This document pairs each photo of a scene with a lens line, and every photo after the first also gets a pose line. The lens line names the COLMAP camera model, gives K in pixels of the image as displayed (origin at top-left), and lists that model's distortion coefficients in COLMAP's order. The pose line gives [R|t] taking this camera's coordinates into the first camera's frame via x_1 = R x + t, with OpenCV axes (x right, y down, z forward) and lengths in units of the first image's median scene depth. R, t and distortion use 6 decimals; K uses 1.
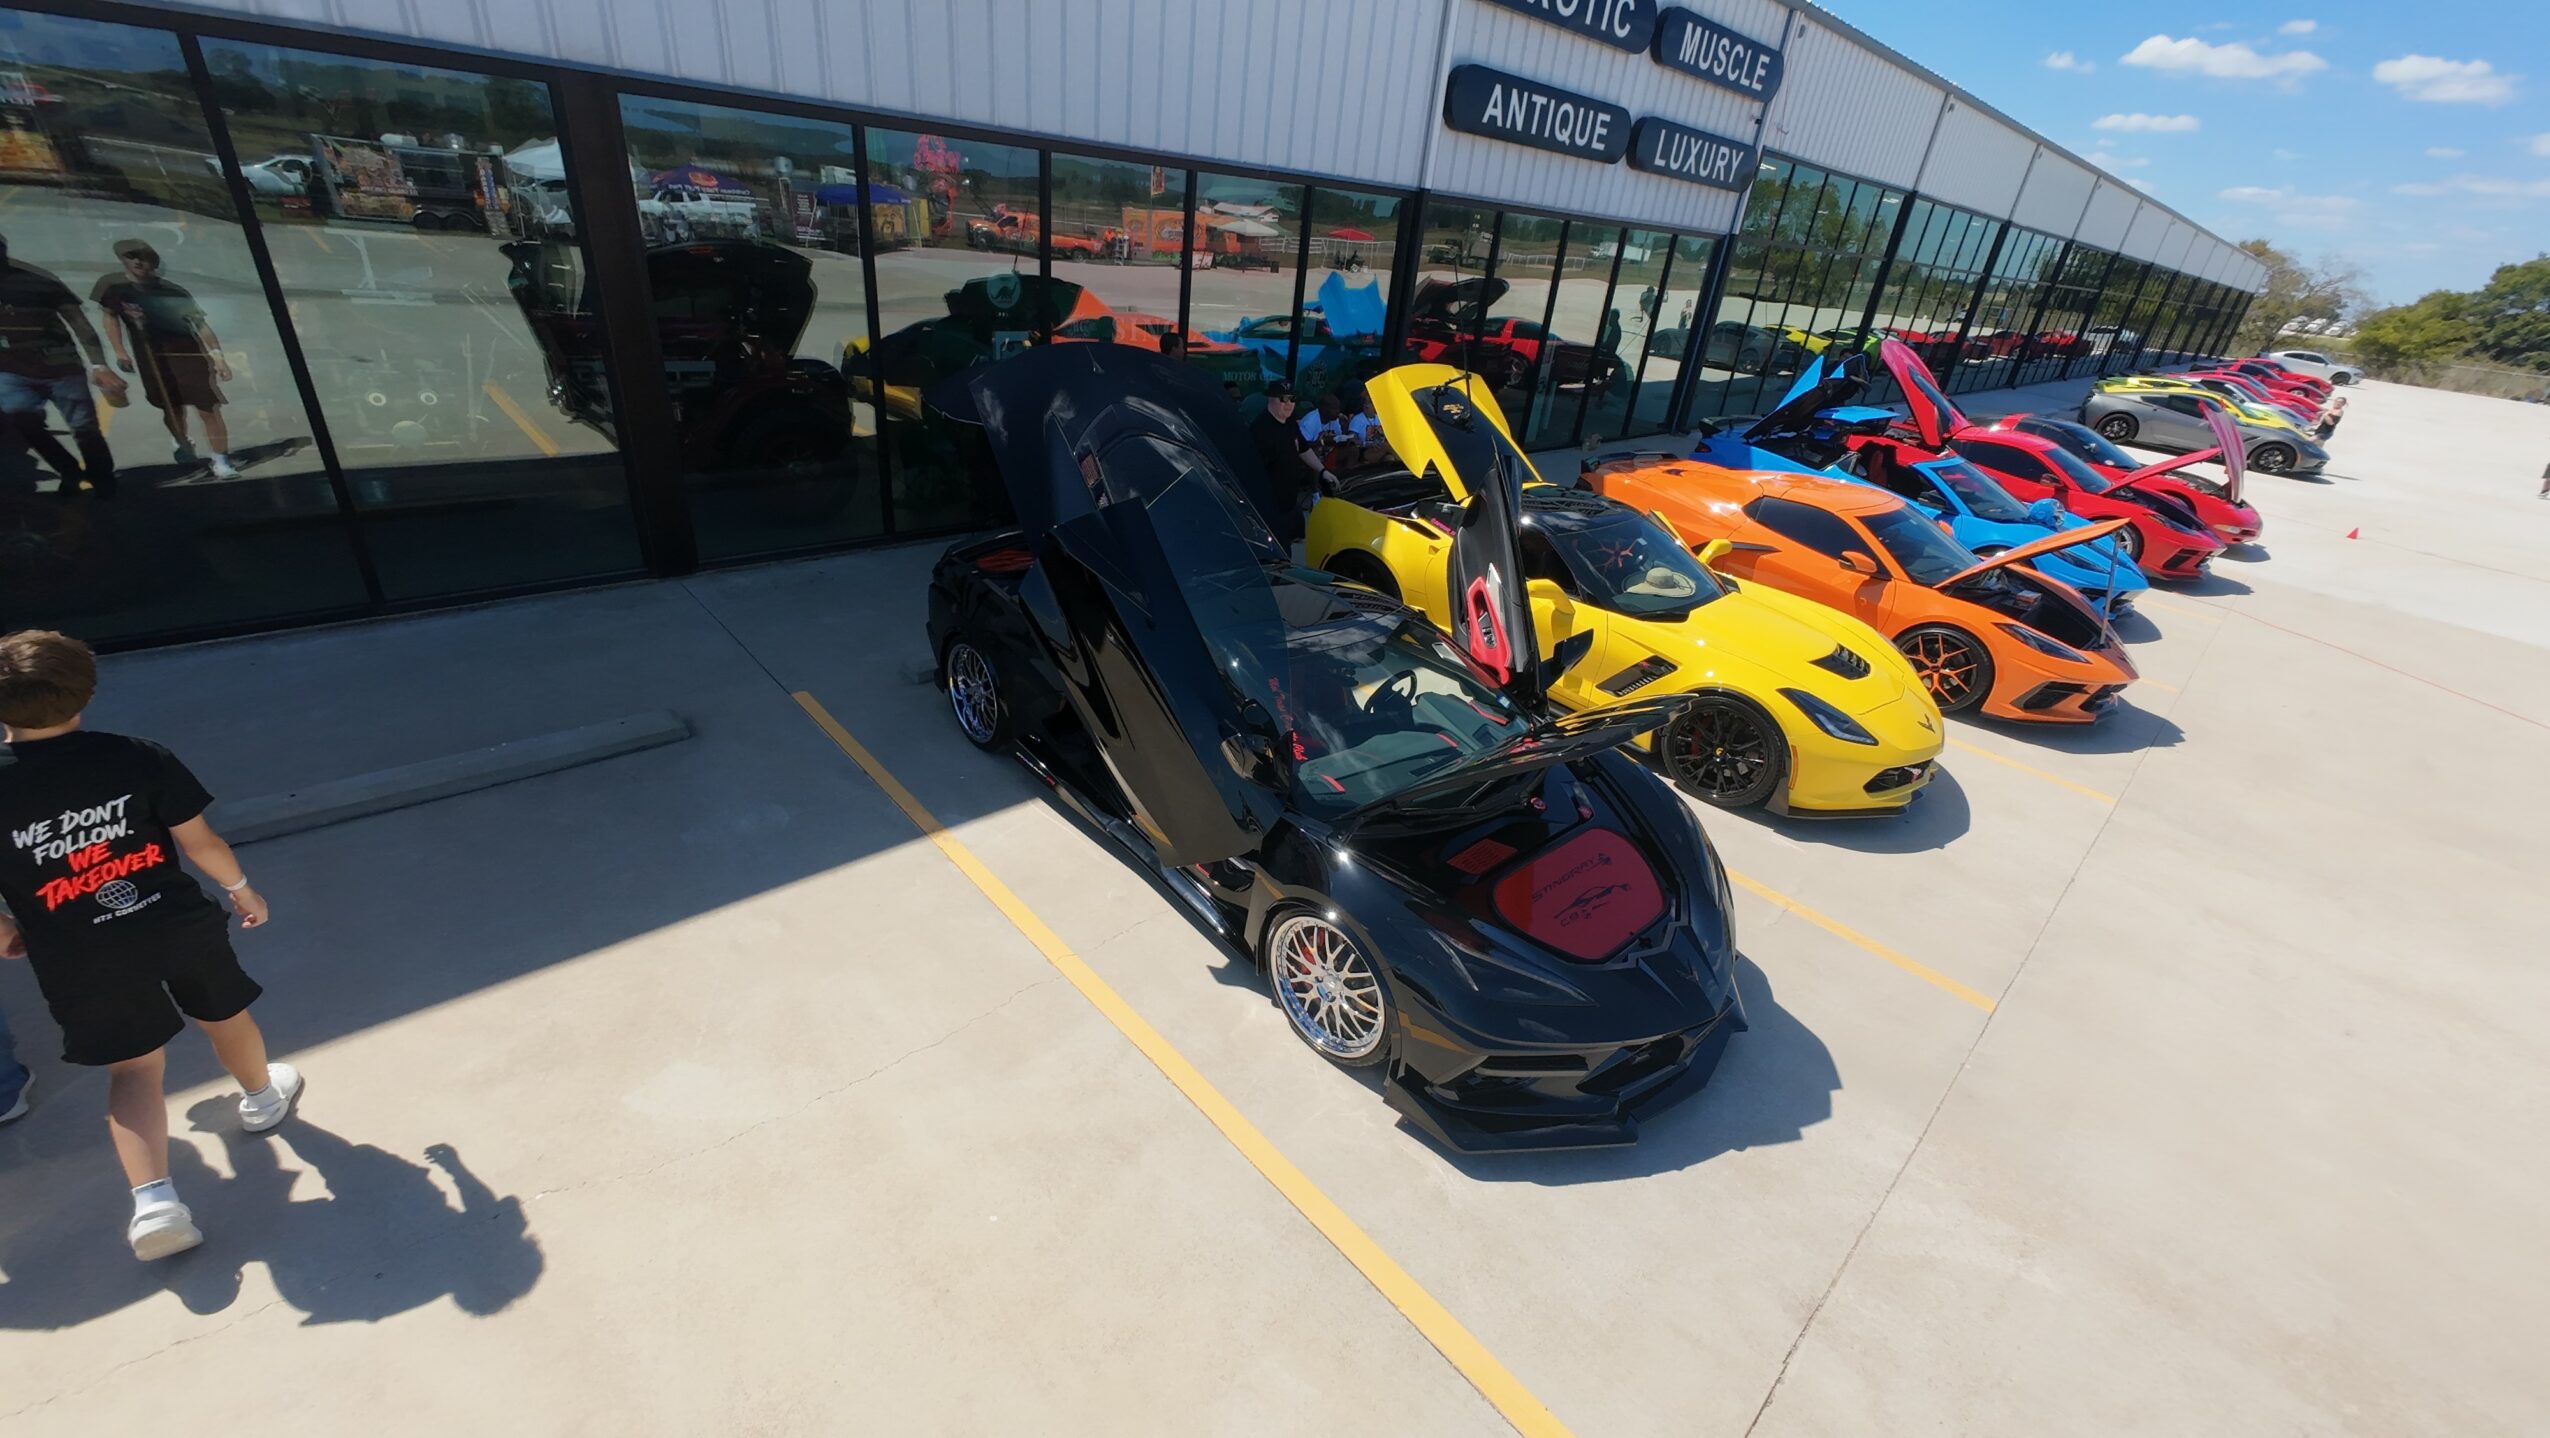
lens RADIAL K [[990.9, 0, 1275.0], [0, 990.9, 719.0], [0, 0, 1]] dist [-0.006064, 0.002511]
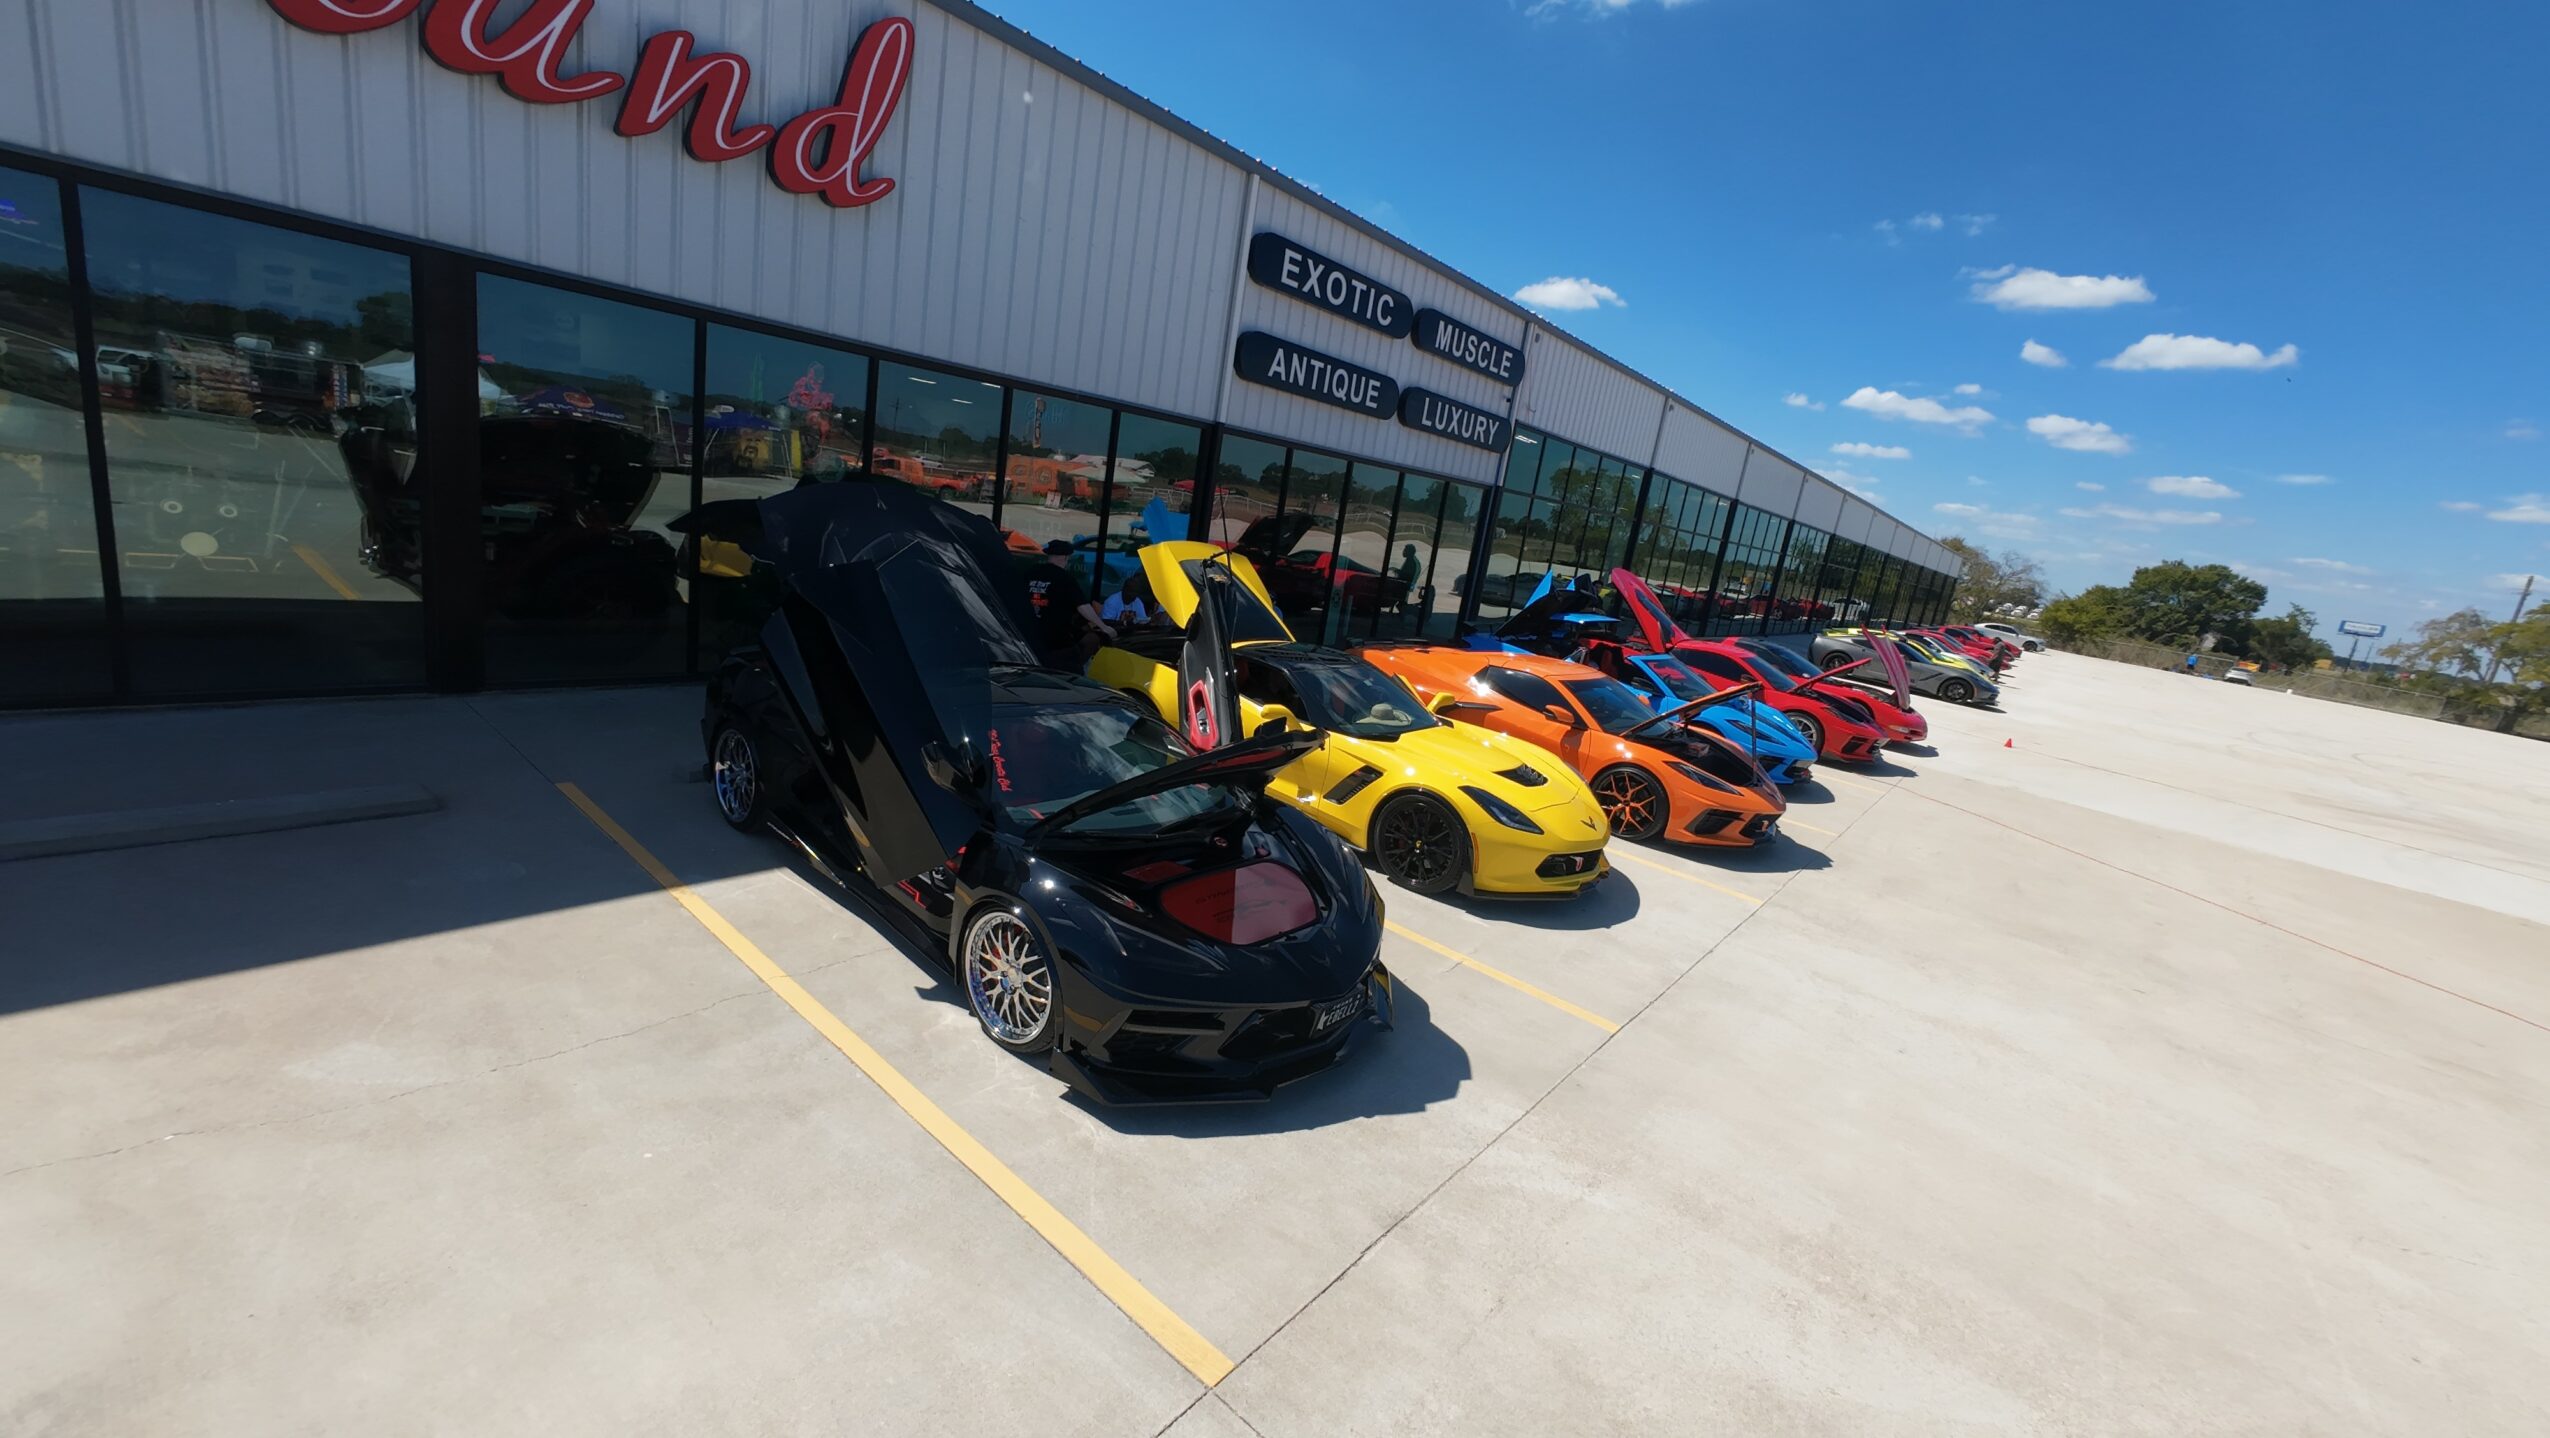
lens RADIAL K [[990.9, 0, 1275.0], [0, 990.9, 719.0], [0, 0, 1]] dist [-0.006064, 0.002511]
pose [[0.990775, 0.024283, 0.133325, 0.094700], [0.007629, 0.972260, -0.233777, 0.121396], [-0.135304, 0.232638, 0.963106, -0.094396]]
